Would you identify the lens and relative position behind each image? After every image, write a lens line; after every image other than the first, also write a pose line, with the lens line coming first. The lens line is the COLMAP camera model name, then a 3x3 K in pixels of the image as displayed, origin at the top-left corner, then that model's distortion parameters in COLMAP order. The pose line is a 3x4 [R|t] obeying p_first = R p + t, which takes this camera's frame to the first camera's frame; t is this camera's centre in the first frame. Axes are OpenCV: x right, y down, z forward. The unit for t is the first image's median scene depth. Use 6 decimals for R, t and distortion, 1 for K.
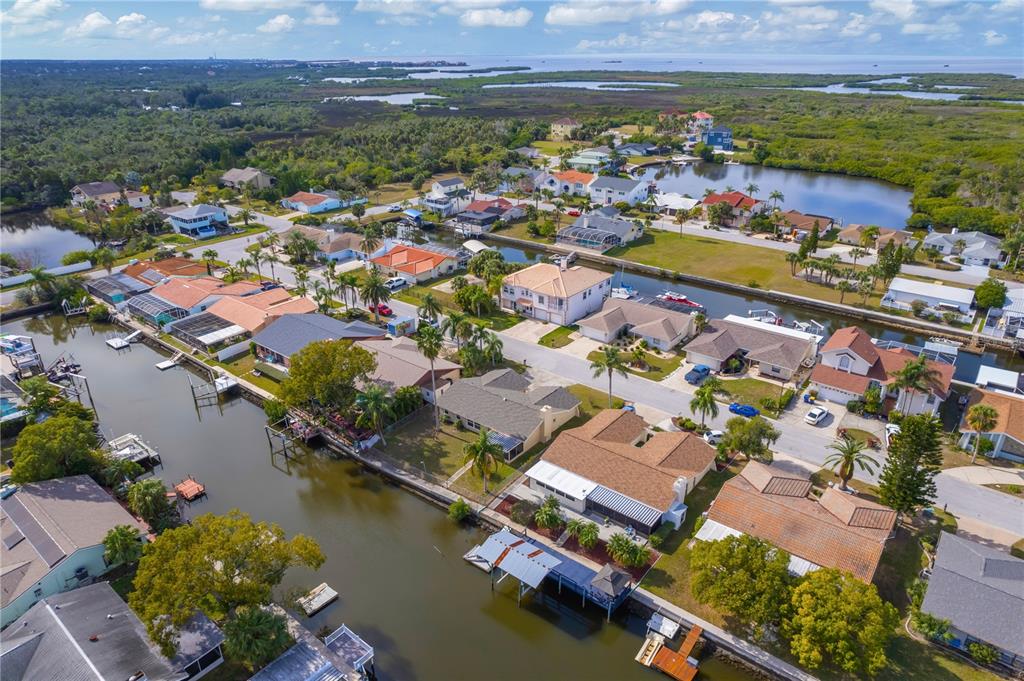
lens RADIAL K [[653.0, 0, 514.6], [0, 653.0, 340.7], [0, 0, 1]] dist [-0.066719, 0.058585]
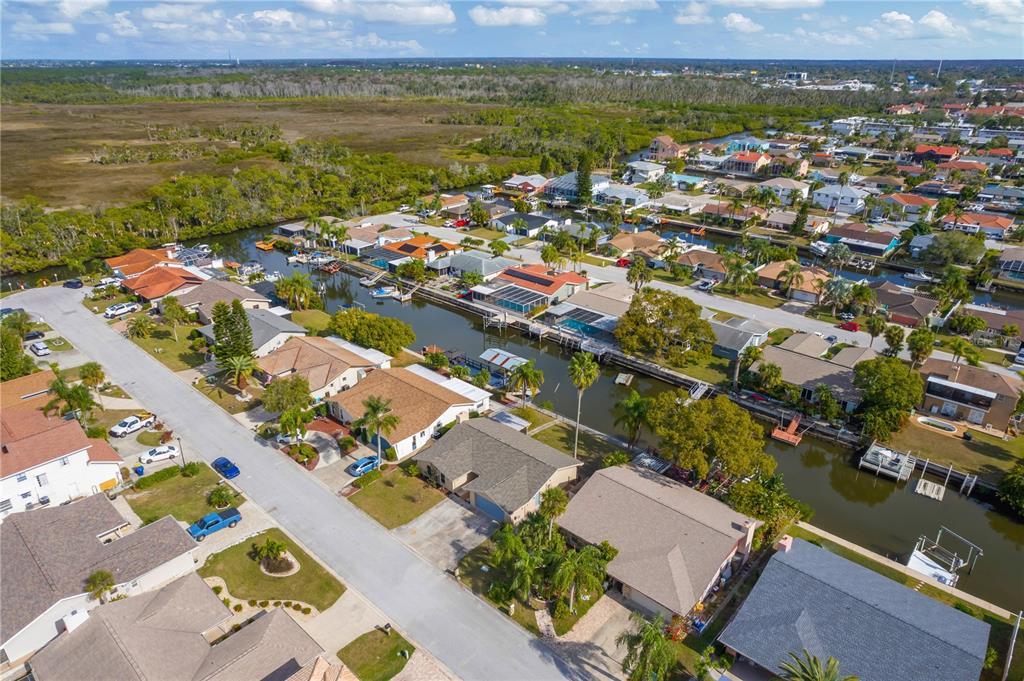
lens RADIAL K [[657.0, 0, 515.4], [0, 657.0, 336.2], [0, 0, 1]] dist [-0.067136, 0.064087]
pose [[-0.998038, -0.019517, 0.059495, -0.059845], [0.030548, 0.677654, 0.734746, -0.469402], [-0.054657, 0.735122, -0.675728, 1.052500]]
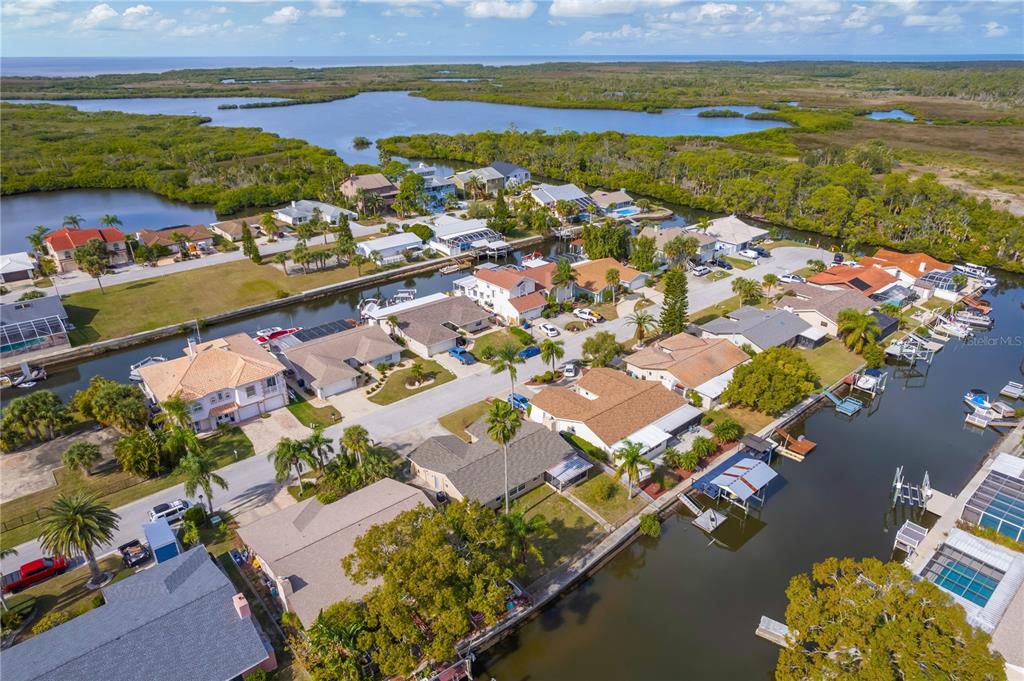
lens RADIAL K [[657.0, 0, 515.4], [0, 657.0, 336.2], [0, 0, 1]] dist [-0.067136, 0.064087]
pose [[0.180784, -0.395580, 0.900463, -0.526067], [0.400820, 0.865703, 0.299838, -0.210869], [-0.898143, 0.306718, 0.315061, 0.465751]]
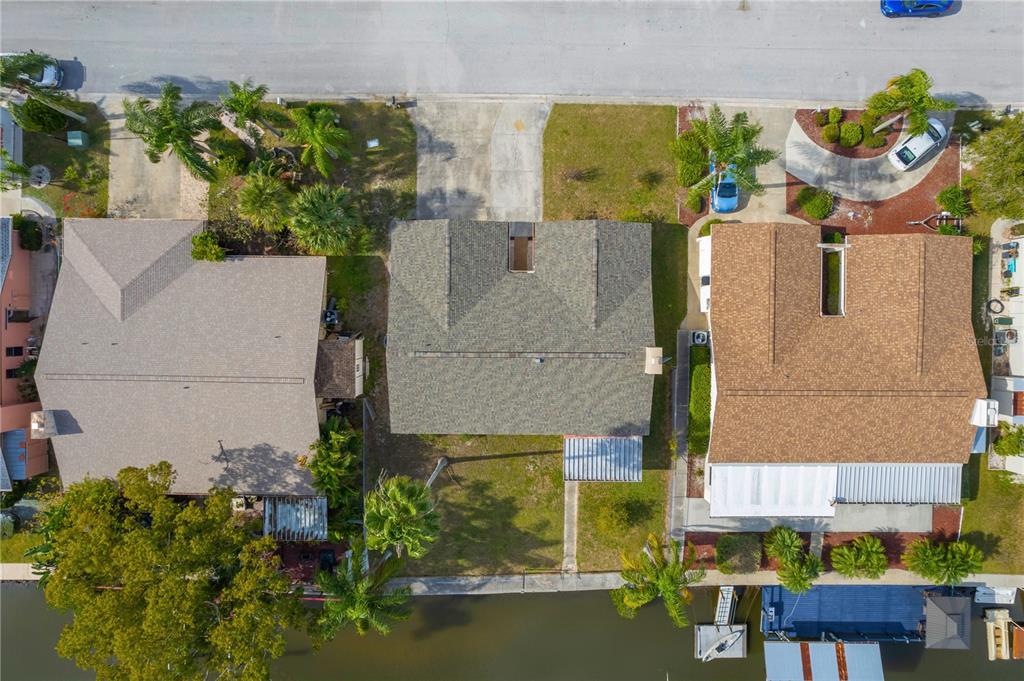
lens RADIAL K [[653.0, 0, 514.6], [0, 653.0, 340.7], [0, 0, 1]] dist [-0.066719, 0.058585]
pose [[0.787444, -0.616326, -0.008645, -0.011103], [0.248315, 0.304357, 0.919623, -0.225296], [-0.564156, -0.726298, 0.392707, 0.590458]]
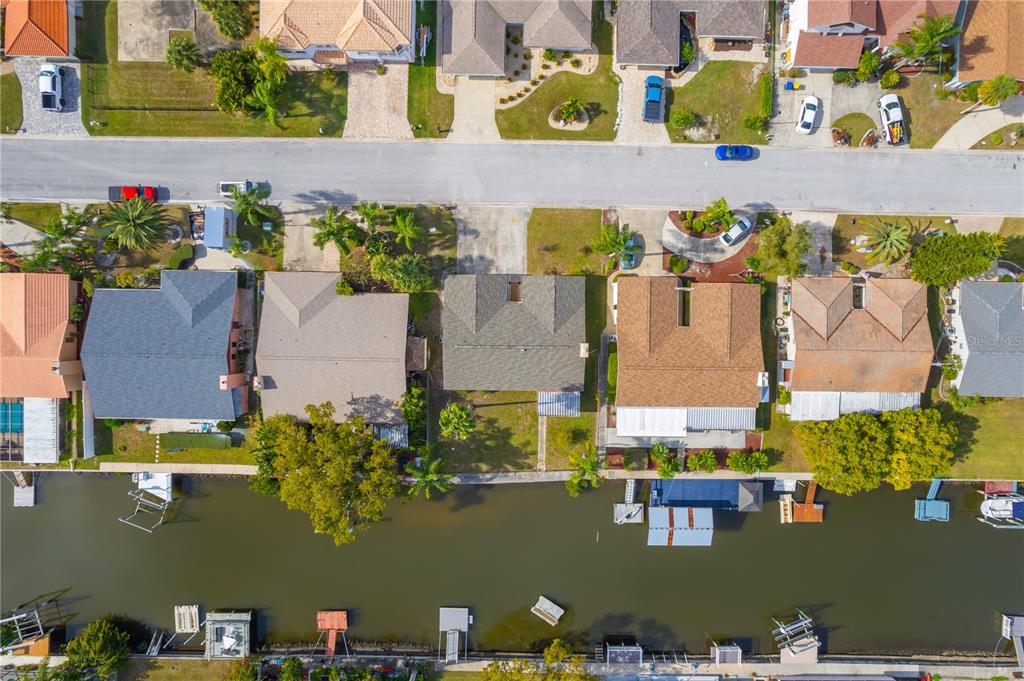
lens RADIAL K [[653.0, 0, 514.6], [0, 653.0, 340.7], [0, 0, 1]] dist [-0.066719, 0.058585]
pose [[0.789685, -0.613511, 0.000940, -0.012382], [0.241508, 0.312266, 0.918784, -0.473360], [-0.563978, -0.725323, 0.394760, 0.480057]]
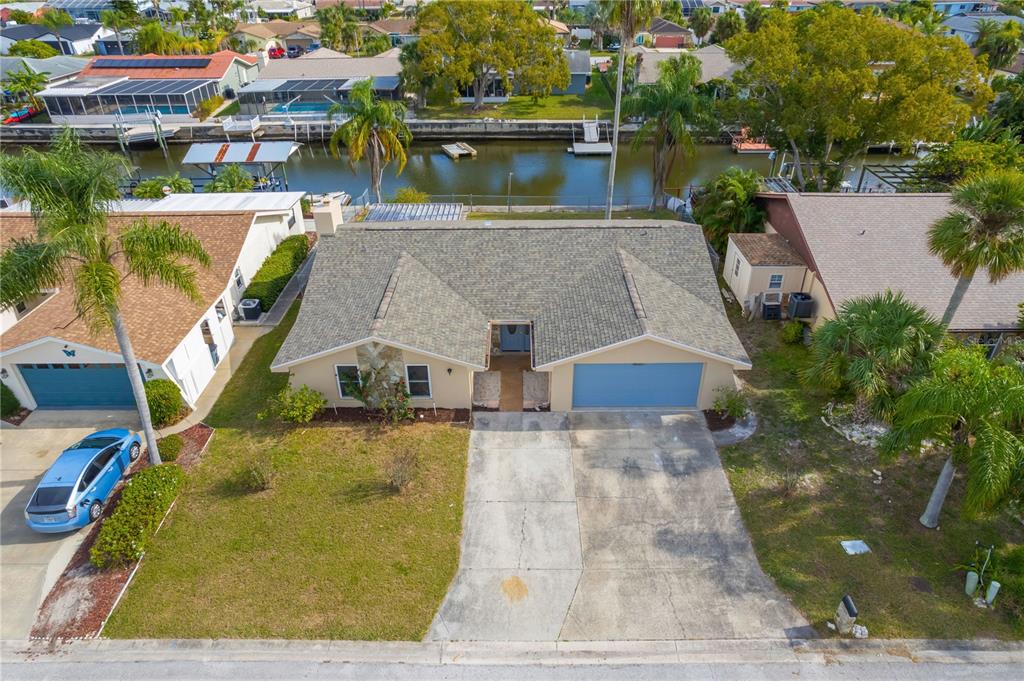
lens RADIAL K [[657.0, 0, 515.4], [0, 657.0, 336.2], [0, 0, 1]] dist [-0.067136, 0.064087]
pose [[-0.786575, 0.332050, -0.520617, 0.110607], [-0.238507, 0.614310, 0.752156, -0.083573], [0.569573, 0.715798, -0.404005, 0.820729]]
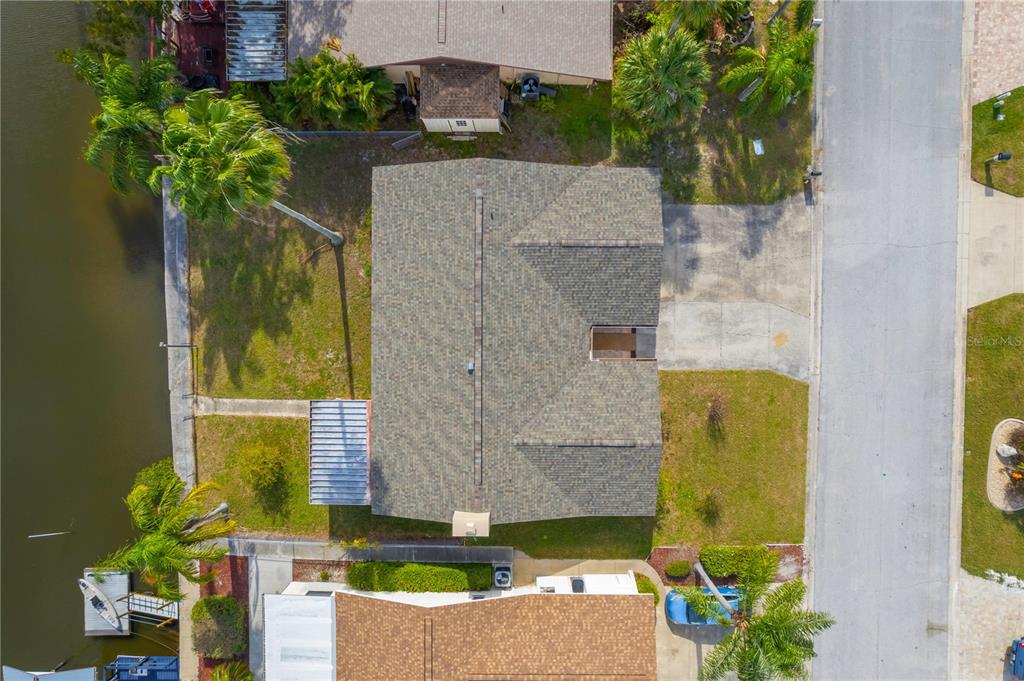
lens RADIAL K [[657.0, 0, 515.4], [0, 657.0, 336.2], [0, 0, 1]] dist [-0.067136, 0.064087]
pose [[0.616996, 0.786726, 0.019456, -0.014094], [-0.322728, 0.230399, 0.918021, -0.152312], [0.717748, -0.572694, 0.396054, 0.625505]]
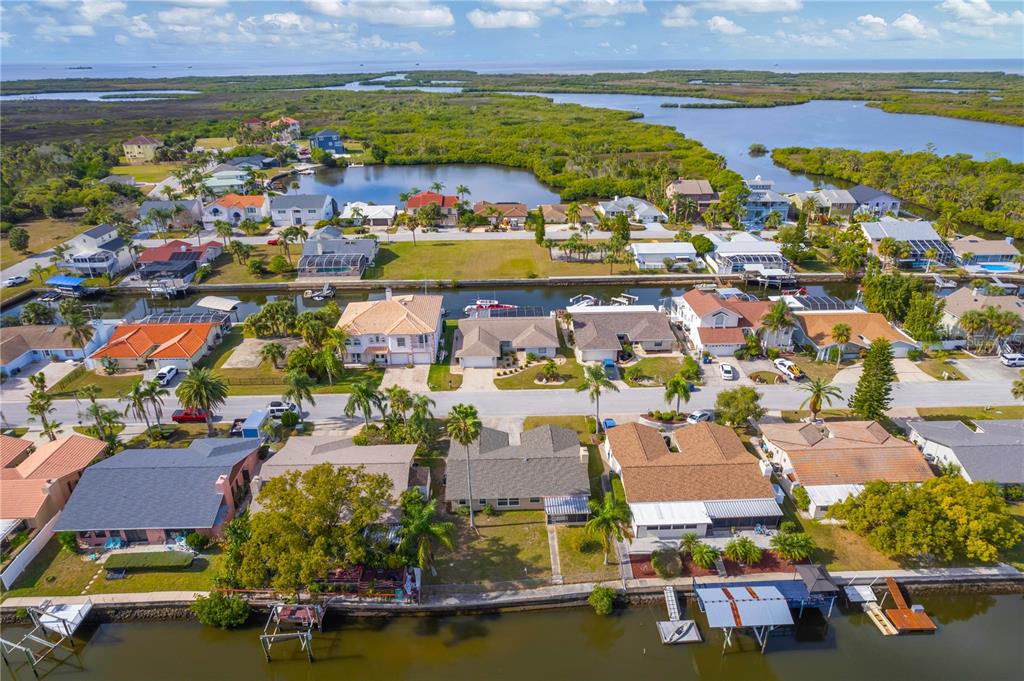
lens RADIAL K [[653.0, 0, 514.6], [0, 653.0, 340.7], [0, 0, 1]] dist [-0.066719, 0.058585]
pose [[0.759605, -0.264388, 0.594221, -0.343664], [0.266205, 0.959997, 0.086838, -0.096126], [-0.593409, 0.092222, 0.799600, 0.217824]]
